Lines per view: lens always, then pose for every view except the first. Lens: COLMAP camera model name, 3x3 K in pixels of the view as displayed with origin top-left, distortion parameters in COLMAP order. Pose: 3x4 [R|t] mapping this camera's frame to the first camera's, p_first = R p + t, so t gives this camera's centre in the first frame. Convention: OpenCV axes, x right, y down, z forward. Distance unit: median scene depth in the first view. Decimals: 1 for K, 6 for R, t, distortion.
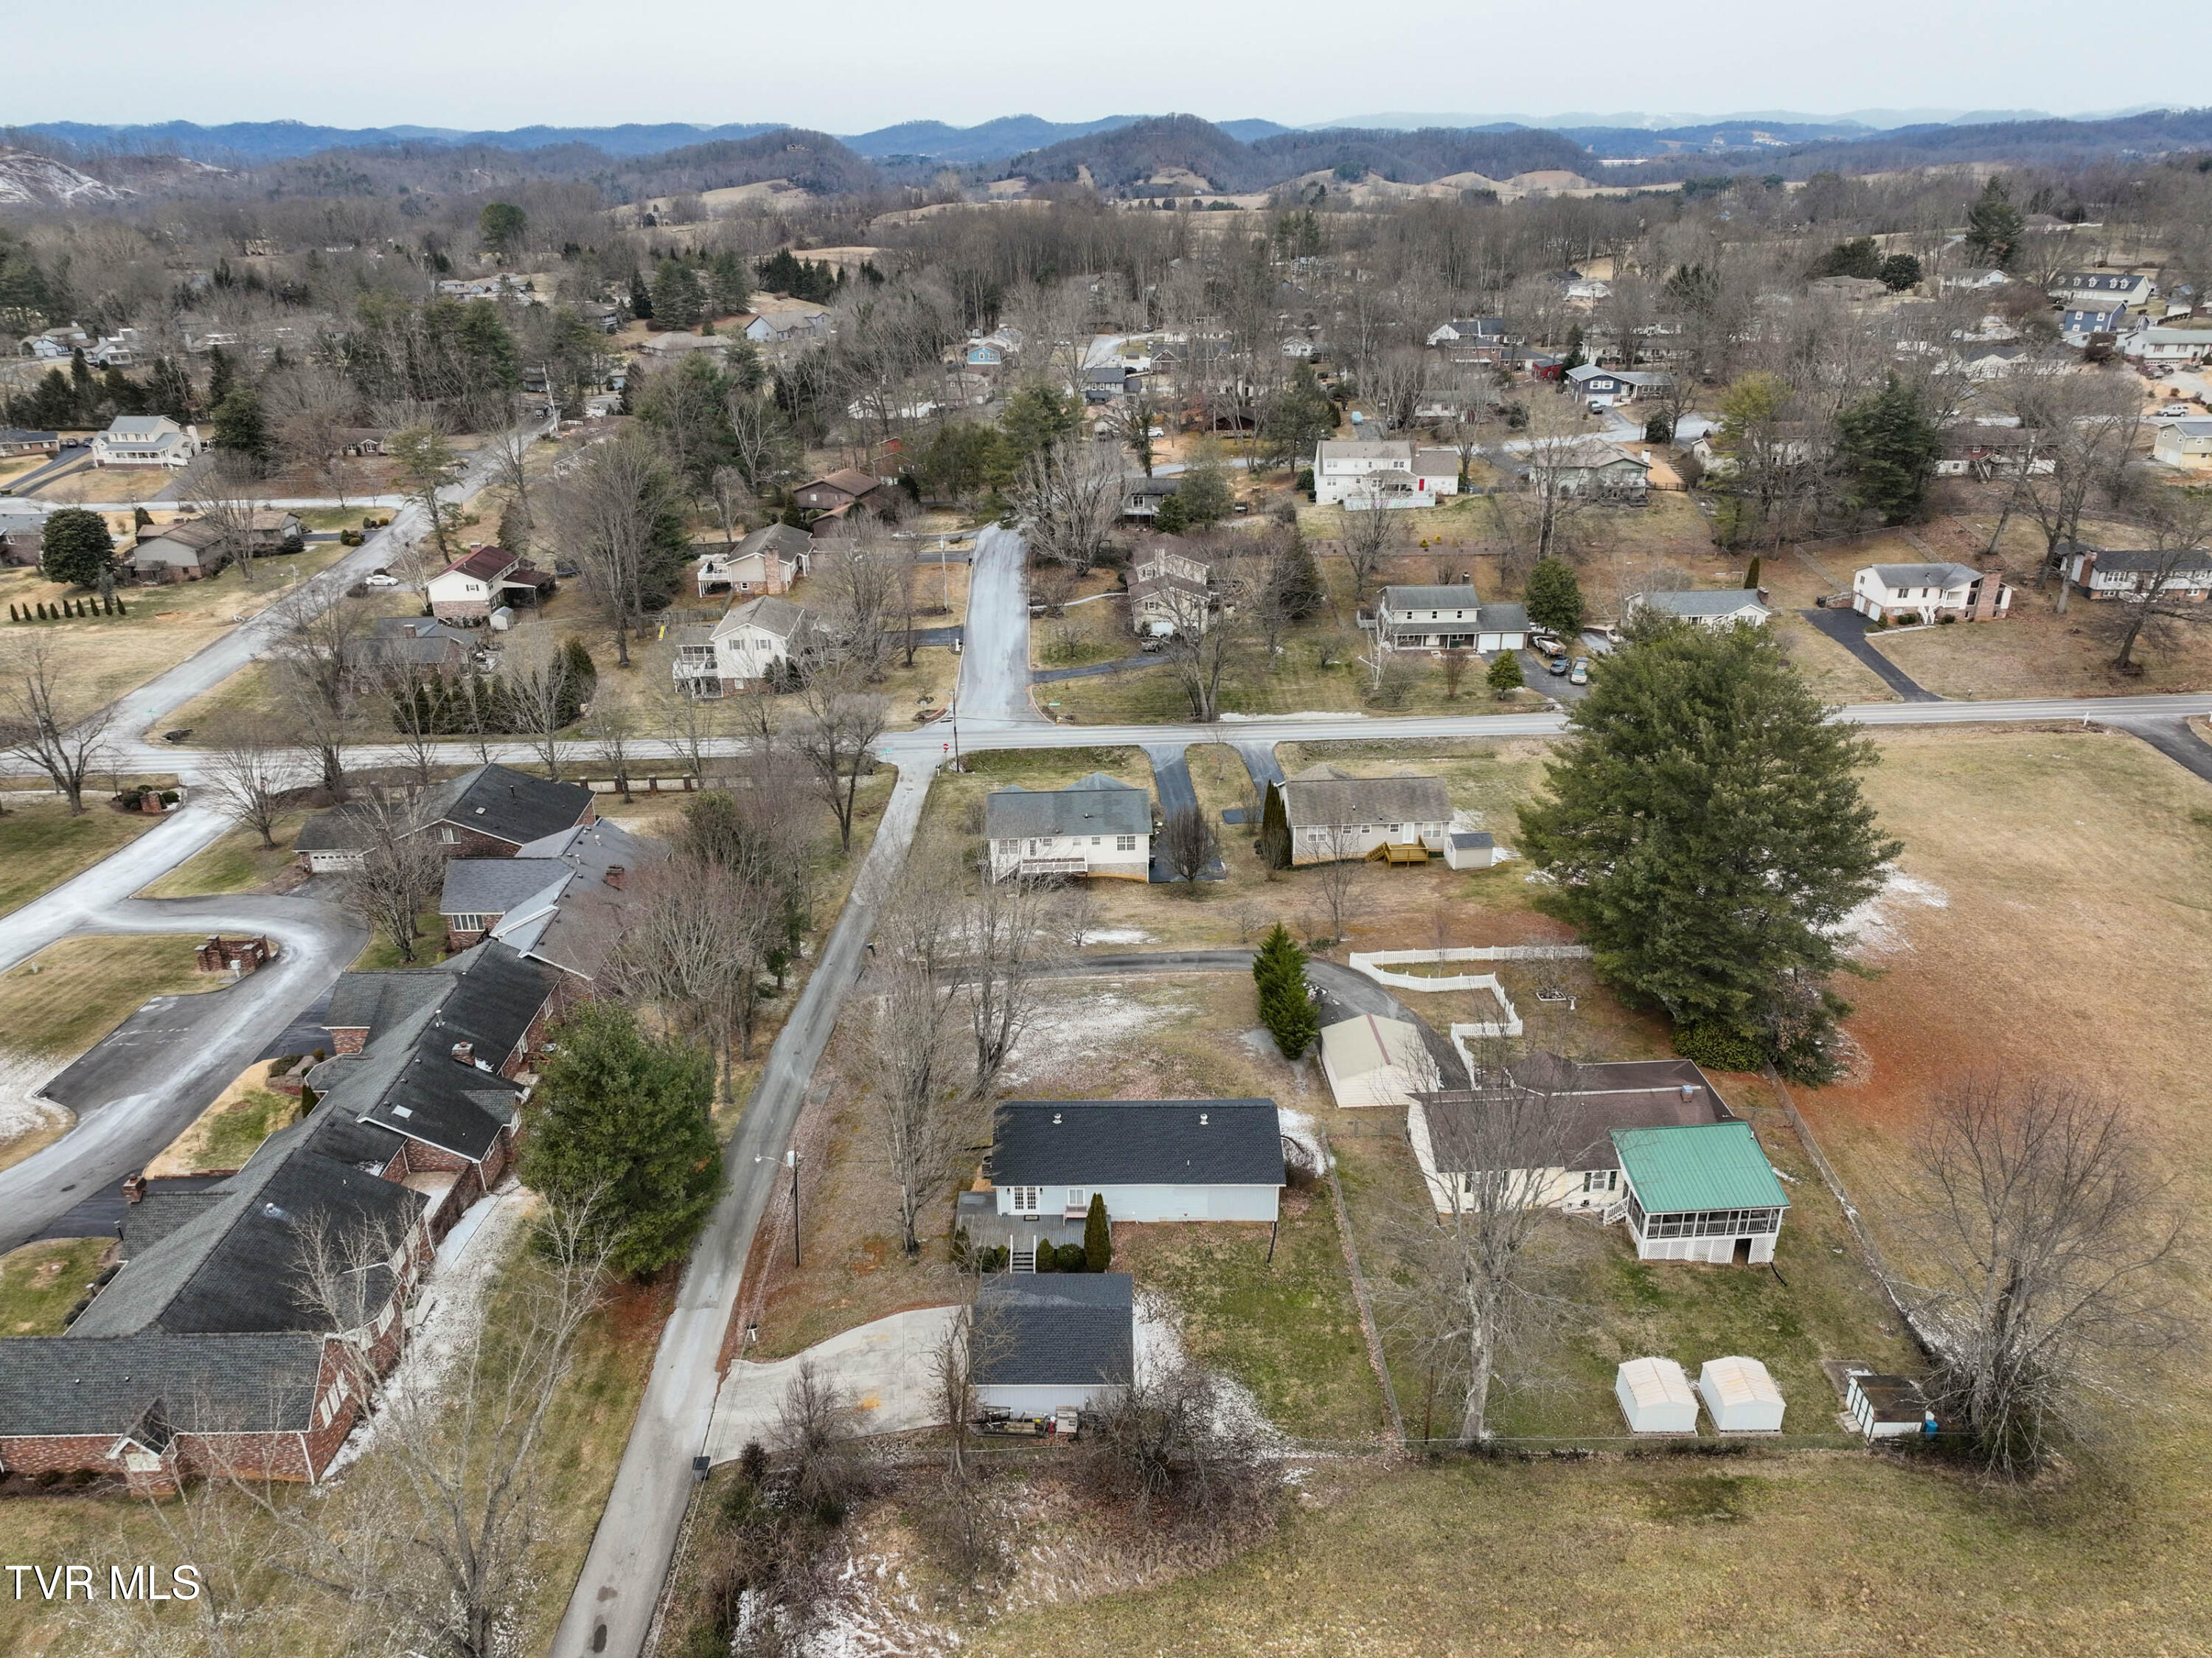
lens RADIAL K [[1551.2, 0, 1114.1], [0, 1551.2, 825.8], [0, 0, 1]] dist [0.001519, 0.015489]
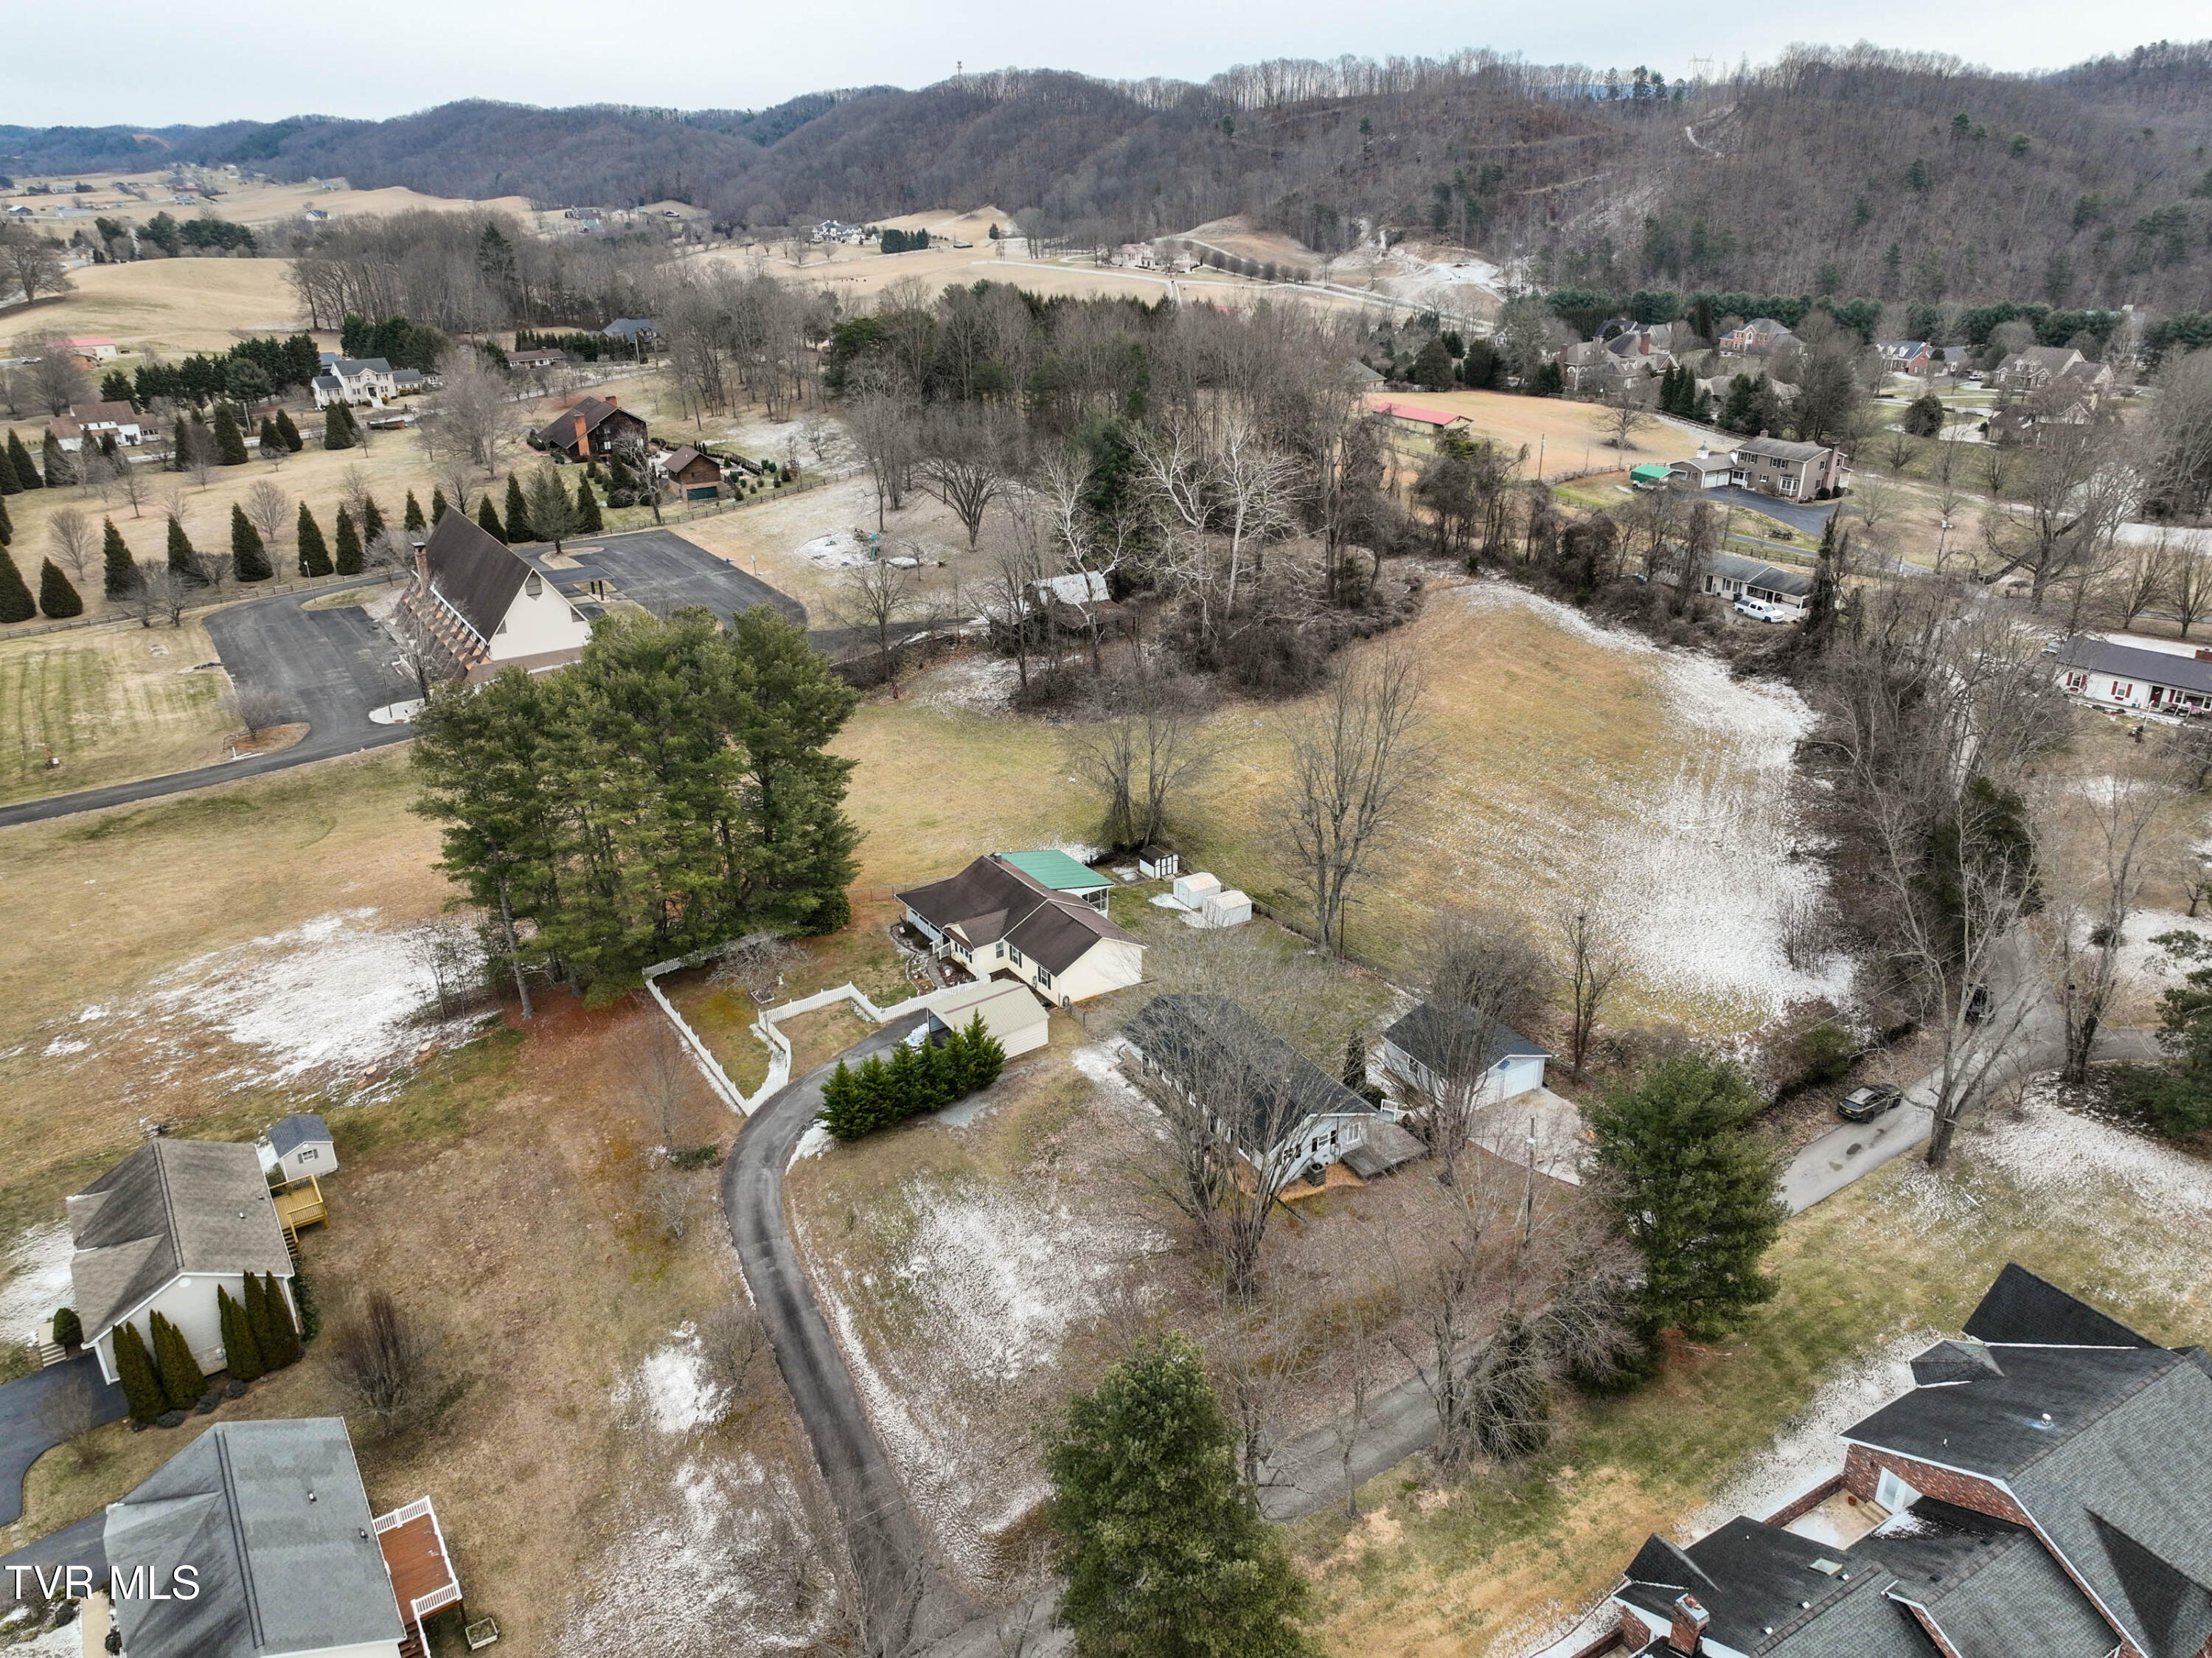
lens RADIAL K [[1551.2, 0, 1110.0], [0, 1551.2, 819.2], [0, 0, 1]] dist [0.001519, 0.015489]
pose [[-0.507179, -0.331399, 0.795578, -0.478802], [0.356638, 0.759668, 0.543796, -0.356058], [-0.784588, 0.559535, -0.267098, 0.813327]]
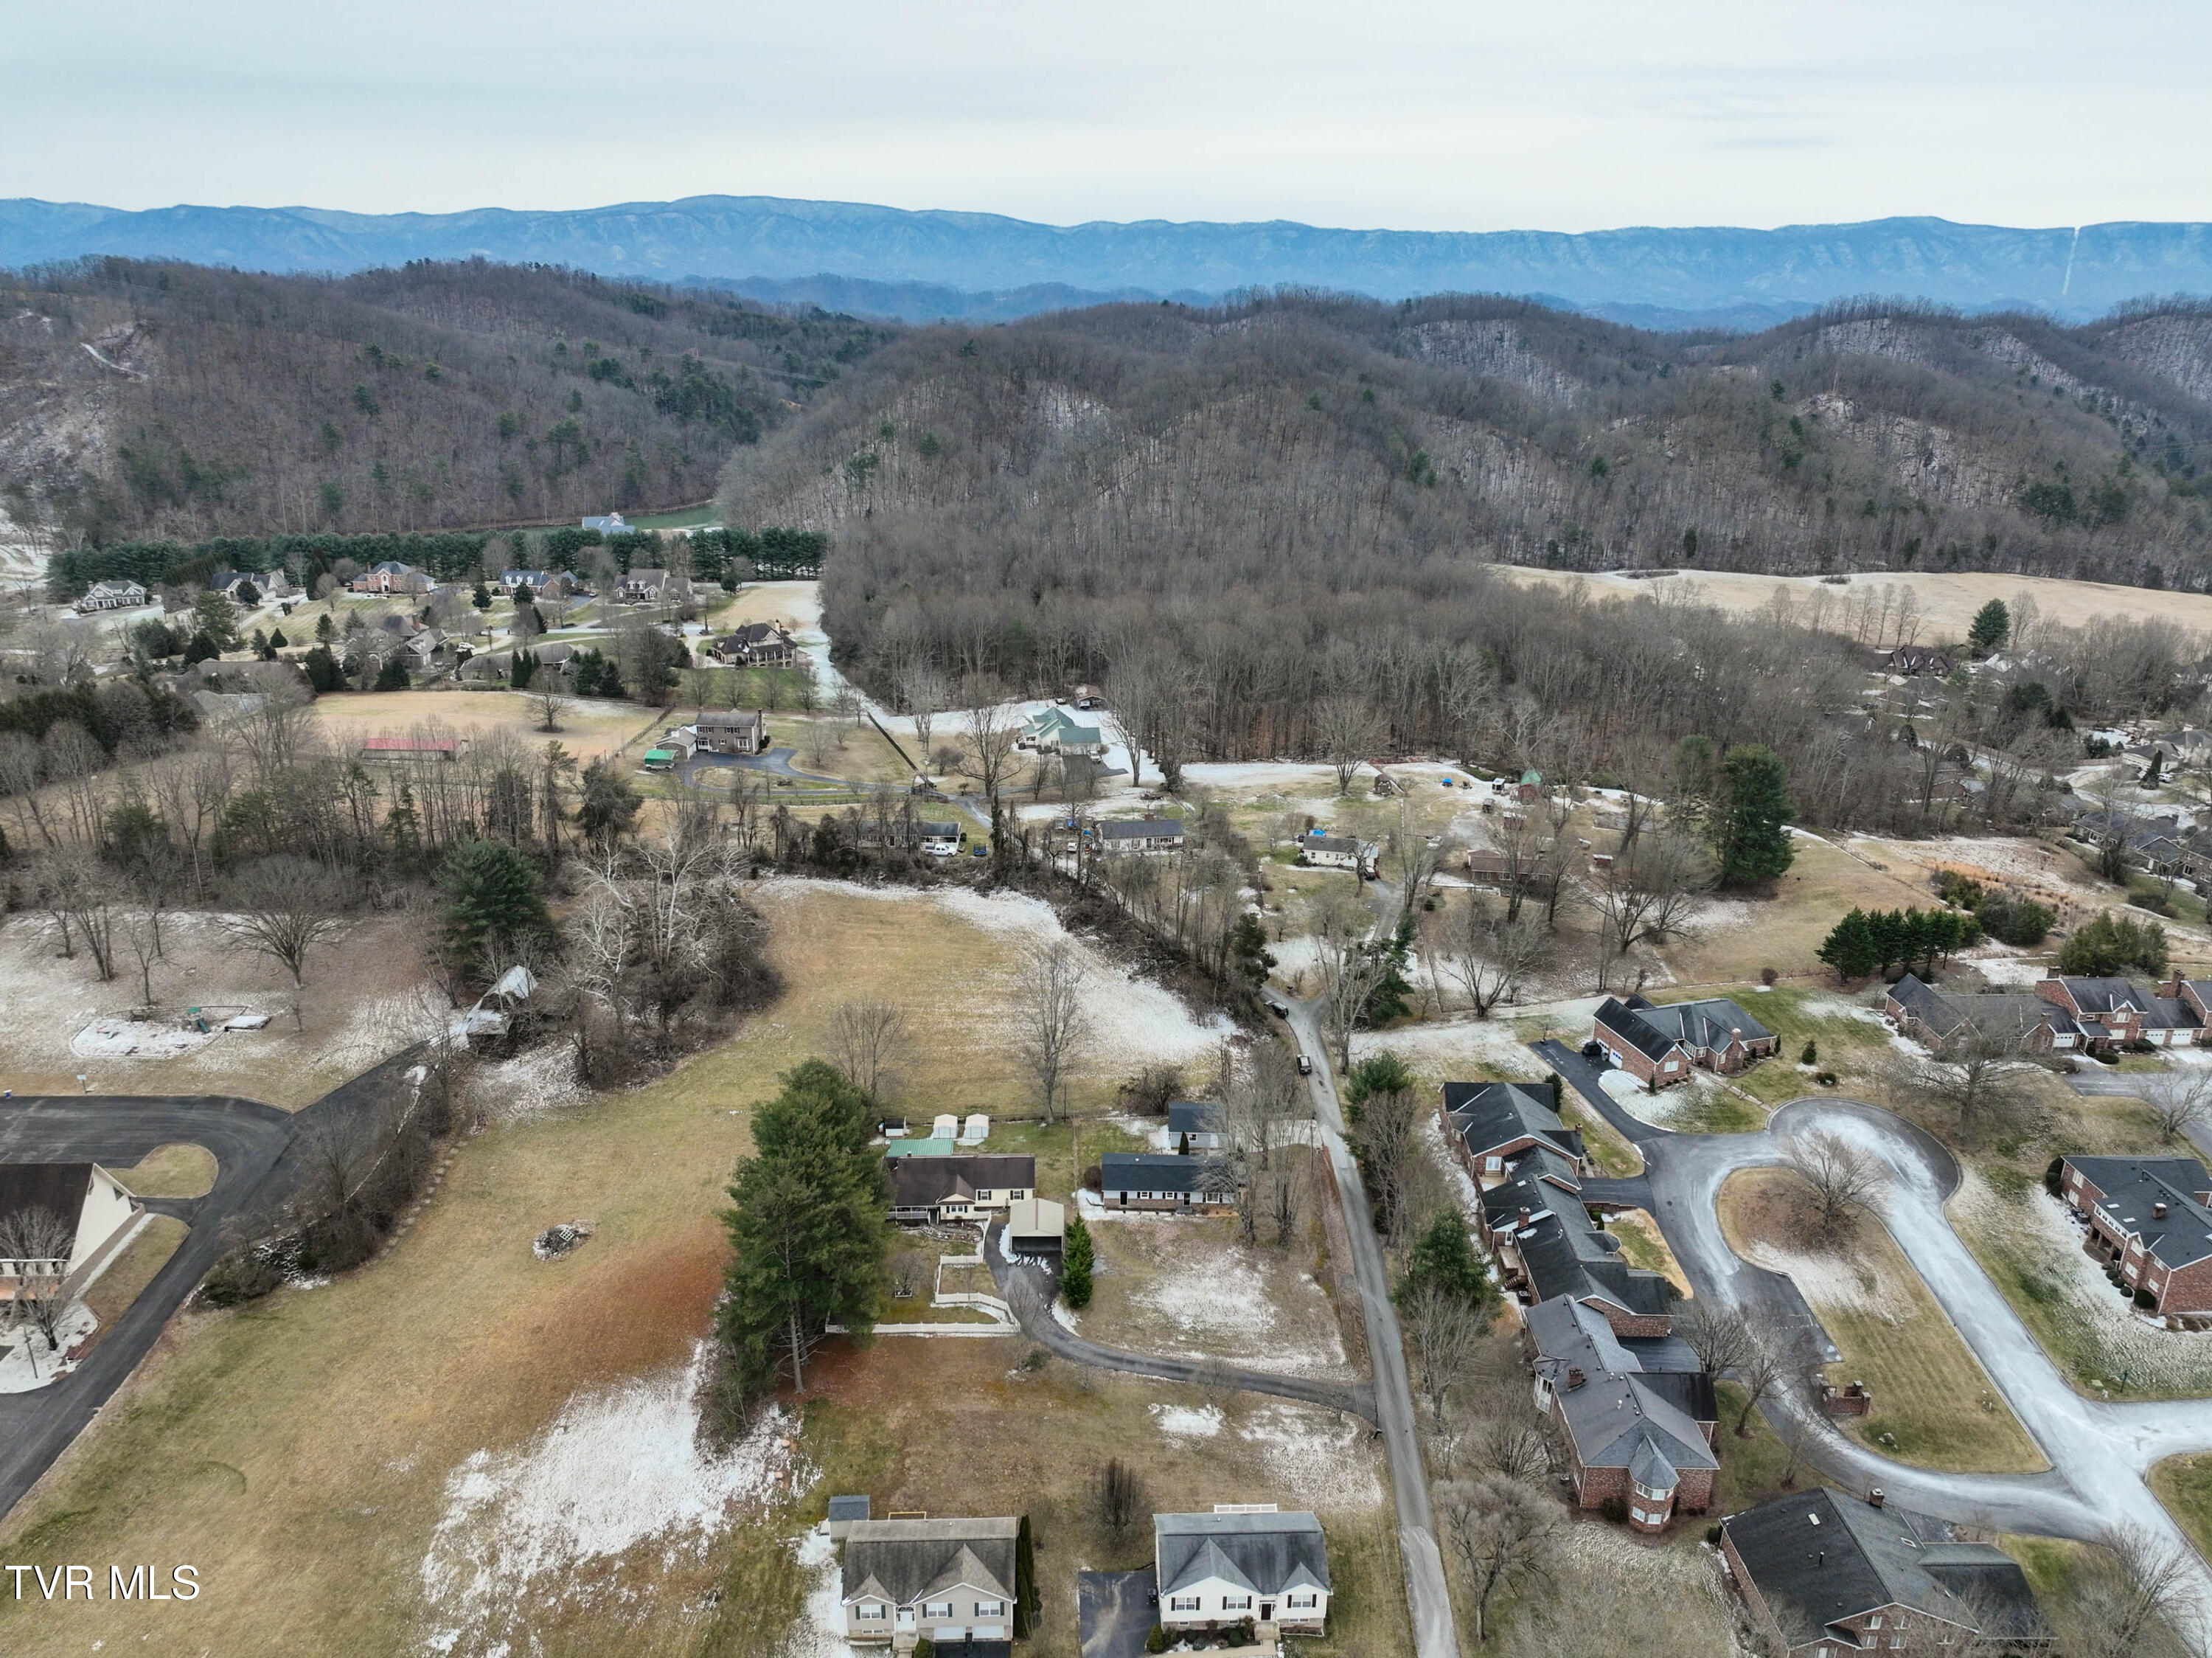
lens RADIAL K [[1551.2, 0, 1108.8], [0, 1551.2, 831.7], [0, 0, 1]] dist [0.001519, 0.015489]
pose [[-0.999764, -0.015876, 0.014837, 0.045800], [-0.001390, 0.728135, 0.685433, -1.031768], [-0.021685, 0.685250, -0.727985, 1.437773]]
